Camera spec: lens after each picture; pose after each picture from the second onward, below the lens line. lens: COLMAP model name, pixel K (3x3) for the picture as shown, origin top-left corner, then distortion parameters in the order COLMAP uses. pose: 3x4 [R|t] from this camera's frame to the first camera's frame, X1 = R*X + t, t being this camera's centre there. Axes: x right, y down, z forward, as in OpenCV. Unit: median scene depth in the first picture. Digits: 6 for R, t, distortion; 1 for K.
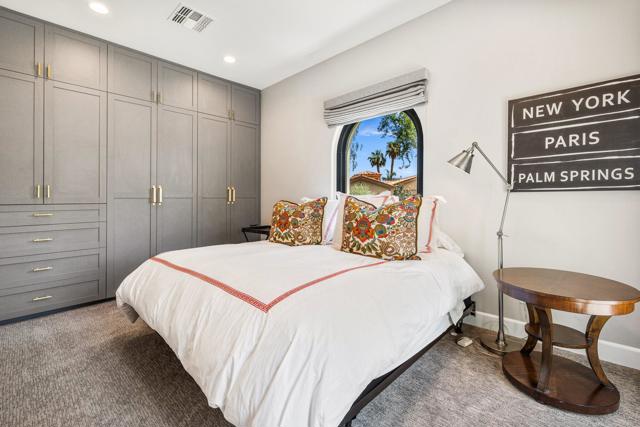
lens RADIAL K [[276.5, 0, 325.4], [0, 276.5, 193.9], [0, 0, 1]] dist [-0.003536, -0.000150]
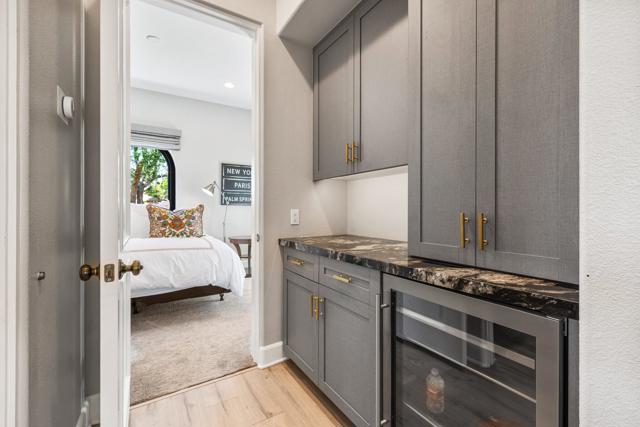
lens RADIAL K [[276.5, 0, 320.5], [0, 276.5, 212.3], [0, 0, 1]] dist [-0.003536, -0.000150]
pose [[0.254801, 0.000212, 0.966994, -1.314446], [-0.020377, 0.999779, 0.005150, 0.025520], [-0.966779, -0.021016, 0.254749, -0.335516]]
